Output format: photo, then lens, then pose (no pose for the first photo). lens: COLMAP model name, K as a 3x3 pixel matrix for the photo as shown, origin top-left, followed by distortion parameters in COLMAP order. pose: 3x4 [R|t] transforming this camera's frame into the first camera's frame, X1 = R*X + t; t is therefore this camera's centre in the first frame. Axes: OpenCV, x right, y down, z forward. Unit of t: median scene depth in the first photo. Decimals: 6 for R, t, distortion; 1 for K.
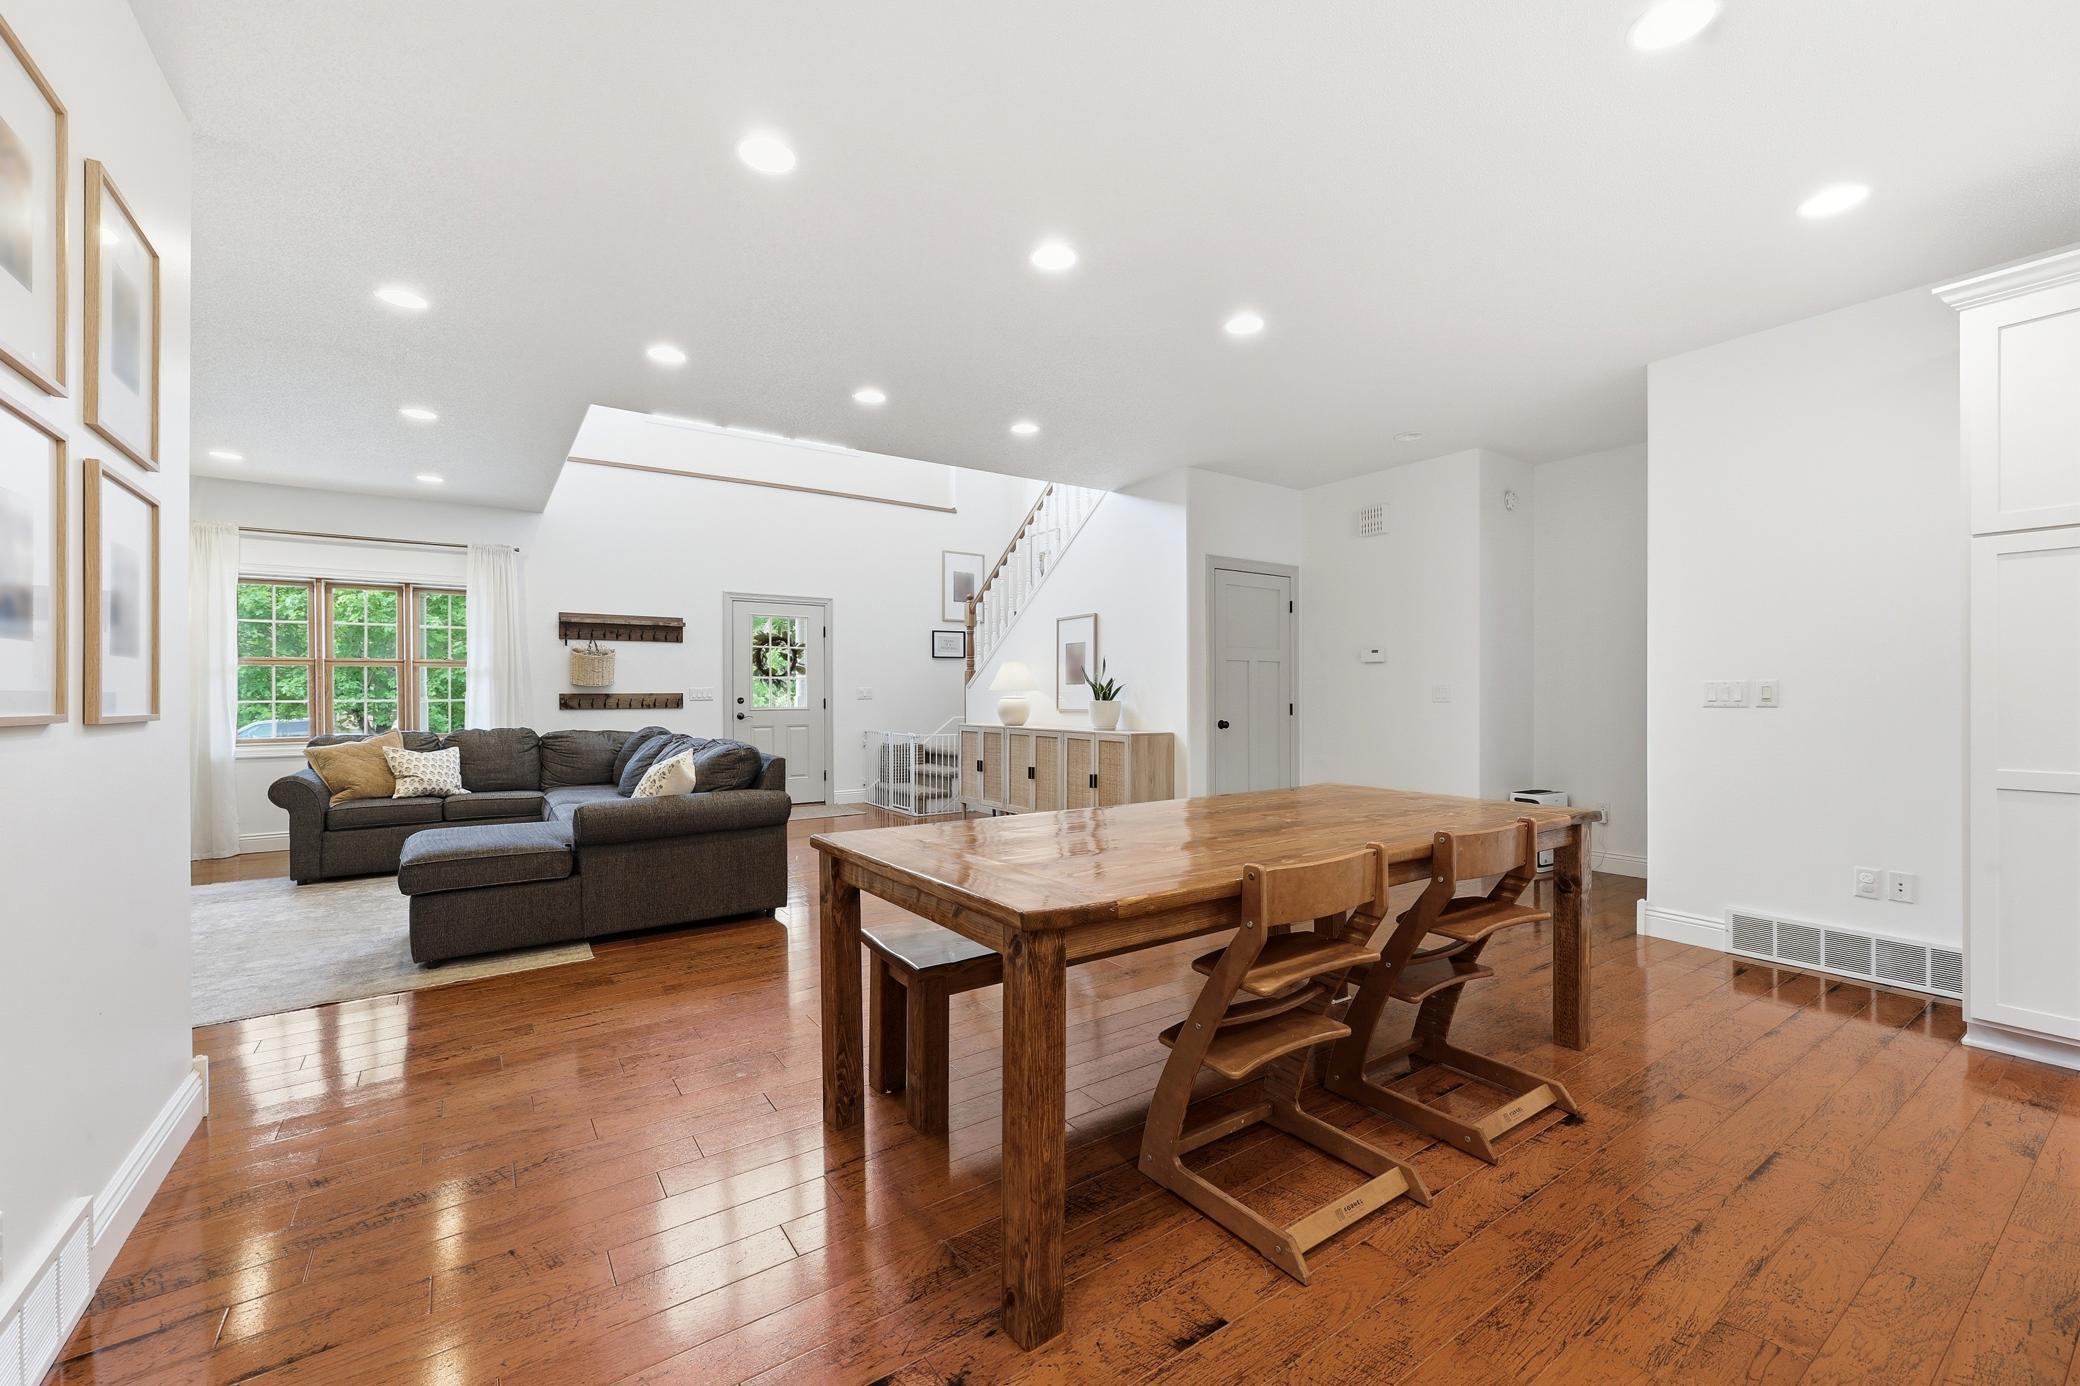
lens RADIAL K [[842.3, 0, 1048.5], [0, 842.3, 695.6], [0, 0, 1]] dist [0.001082, 0.000270]
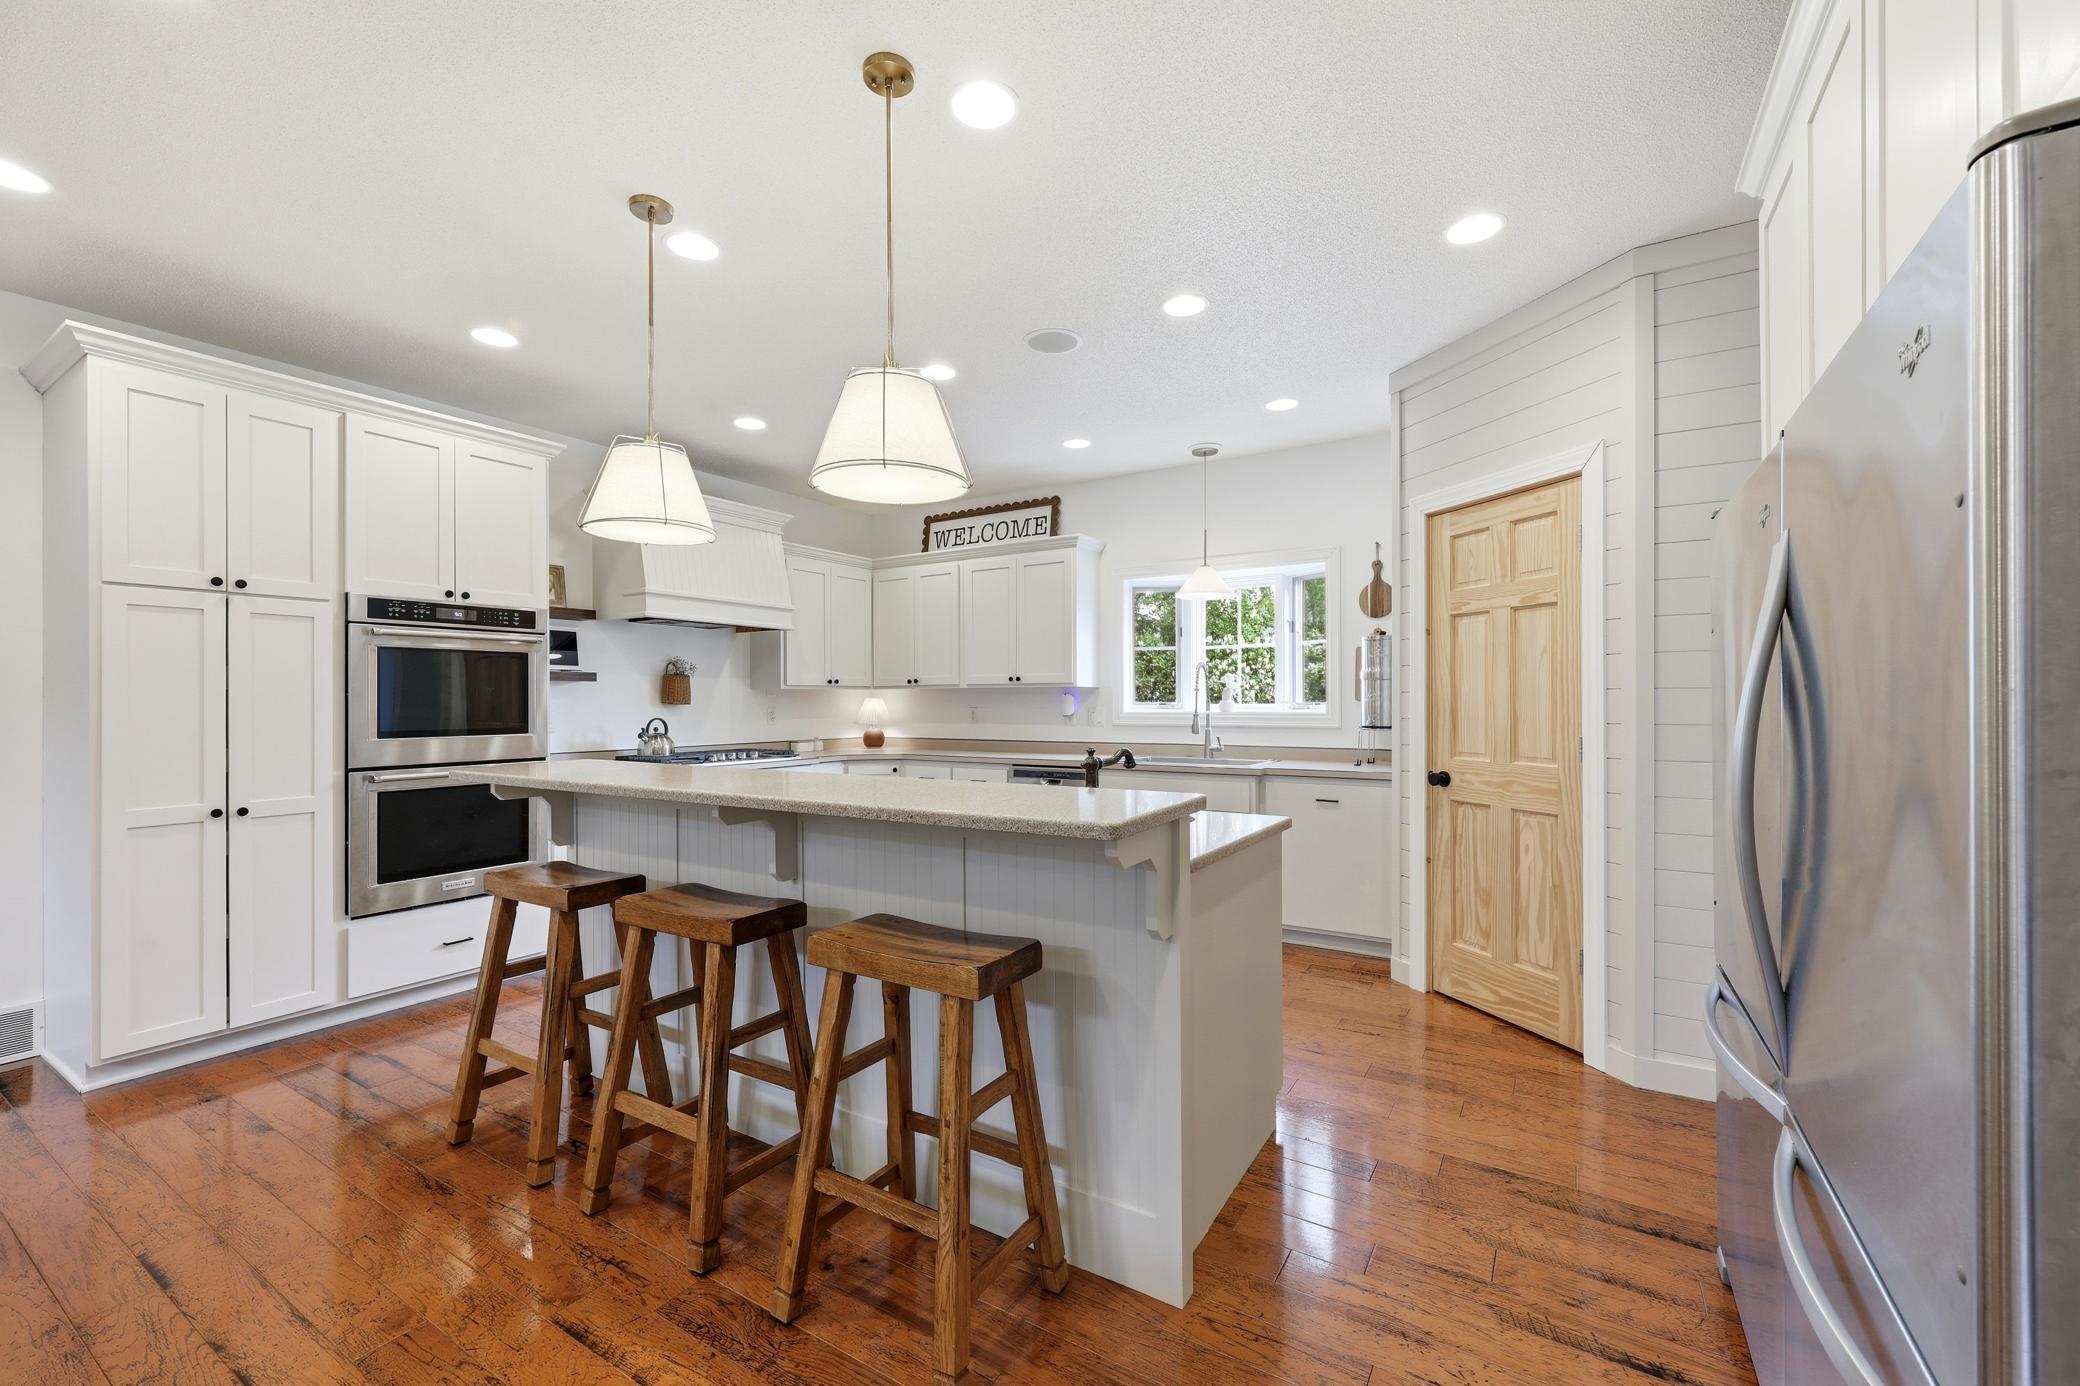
lens RADIAL K [[842.3, 0, 1047.2], [0, 842.3, 700.5], [0, 0, 1]] dist [0.001082, 0.000270]
pose [[-0.396729, 0.006101, 0.917915, -0.119847], [0.007378, 0.999967, -0.003458, -0.015059], [-0.917906, 0.005400, -0.396761, 0.152423]]
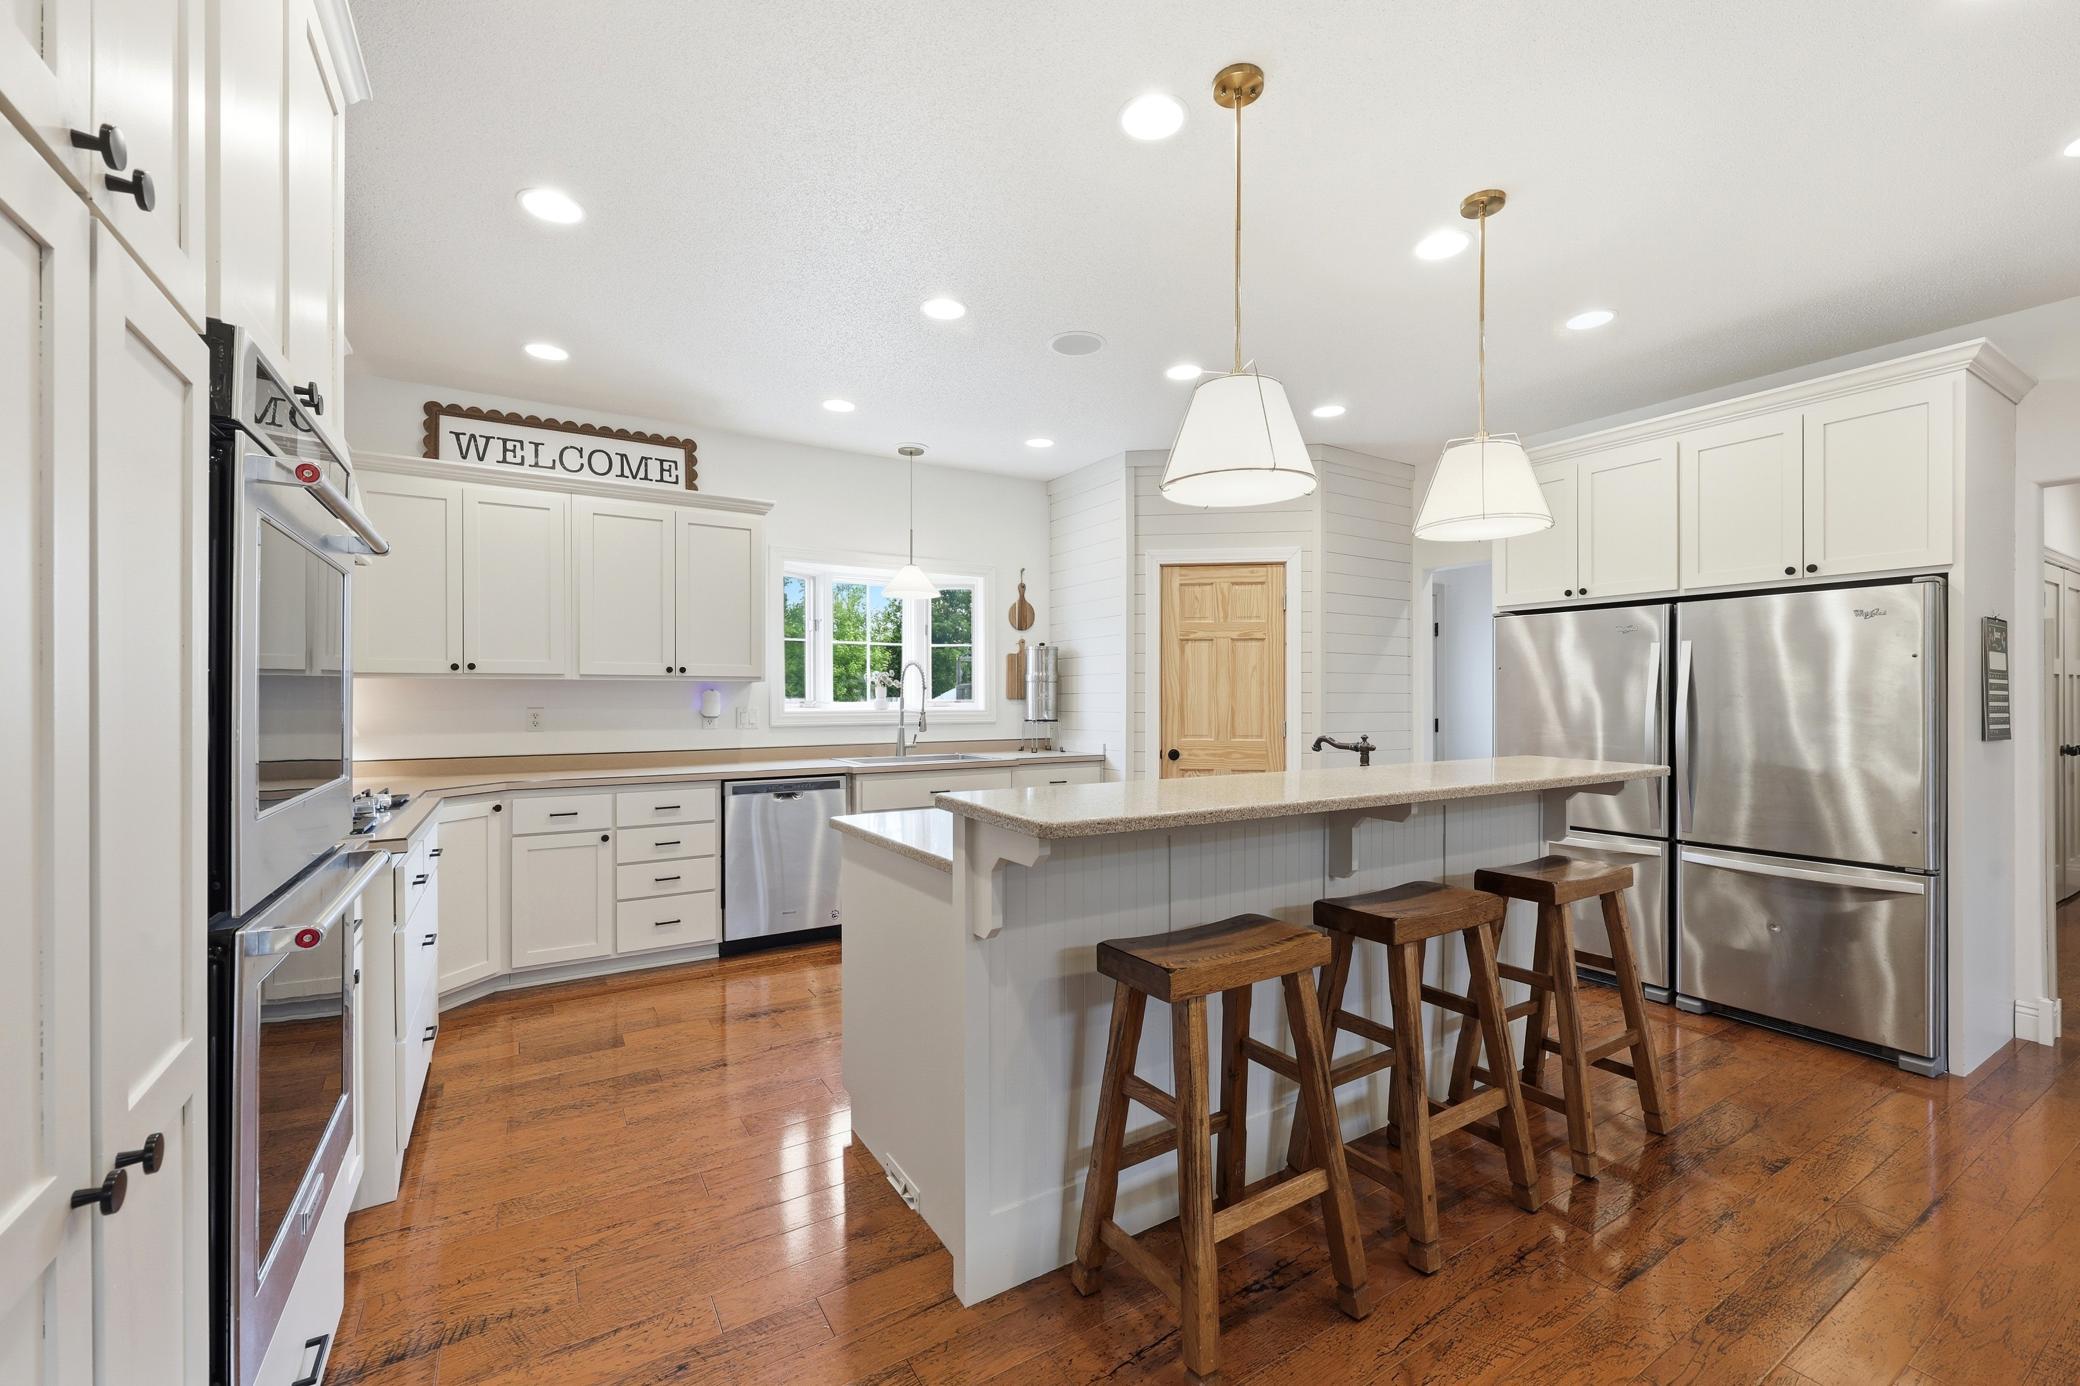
lens RADIAL K [[842.3, 0, 1040.7], [0, 842.3, 696.5], [0, 0, 1]] dist [0.001082, 0.000270]
pose [[-0.998499, 0.004008, 0.054623, 0.365420], [0.004070, 0.999991, 0.001020, -0.018918], [-0.054619, 0.001241, -0.998507, 0.479721]]
